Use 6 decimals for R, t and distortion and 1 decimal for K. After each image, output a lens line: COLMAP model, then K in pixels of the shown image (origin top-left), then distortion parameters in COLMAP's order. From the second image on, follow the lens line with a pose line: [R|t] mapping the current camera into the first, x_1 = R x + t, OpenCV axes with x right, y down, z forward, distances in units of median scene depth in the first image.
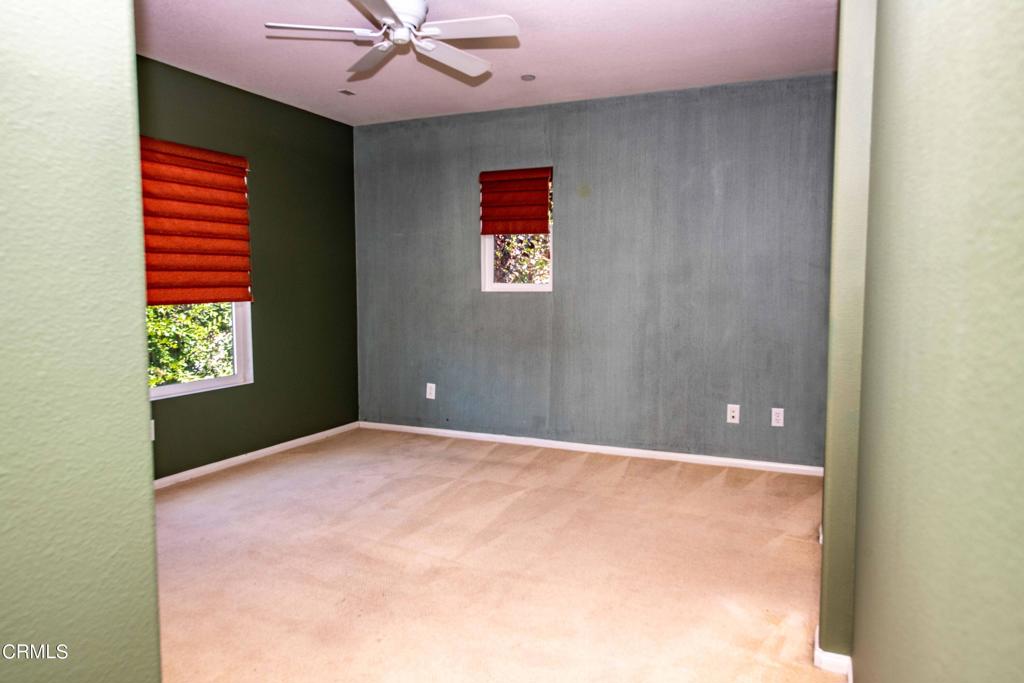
lens RADIAL K [[681.6, 0, 509.7], [0, 681.6, 338.8], [0, 0, 1]] dist [0.001774, 0.000859]
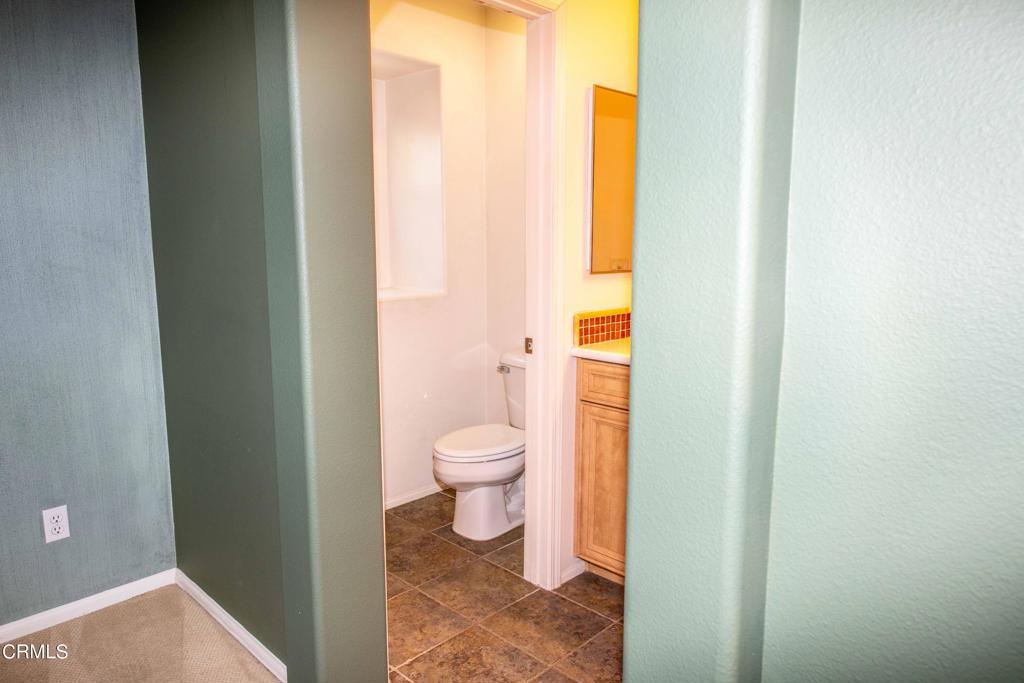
lens RADIAL K [[681.6, 0, 510.6], [0, 681.6, 343.7], [0, 0, 1]] dist [0.001774, 0.000859]
pose [[0.324645, -0.143333, 0.934913, 0.027812], [0.073731, 0.989278, 0.126065, -0.061727], [-0.942958, 0.028005, 0.331732, 0.456635]]
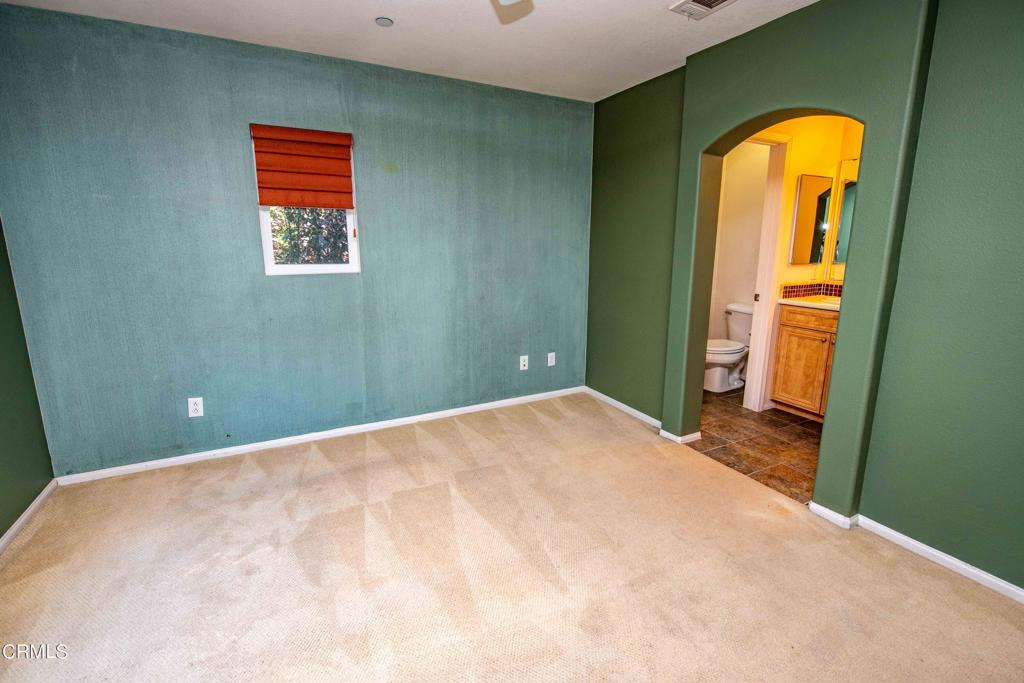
lens RADIAL K [[468.1, 0, 517.9], [0, 468.1, 338.7], [0, 0, 1]] dist [-0.014026, -0.000689]
pose [[0.600789, -0.162682, 0.782679, -0.352238], [0.060700, 0.985531, 0.158251, -0.073024], [-0.797100, -0.047567, 0.601971, 0.464623]]
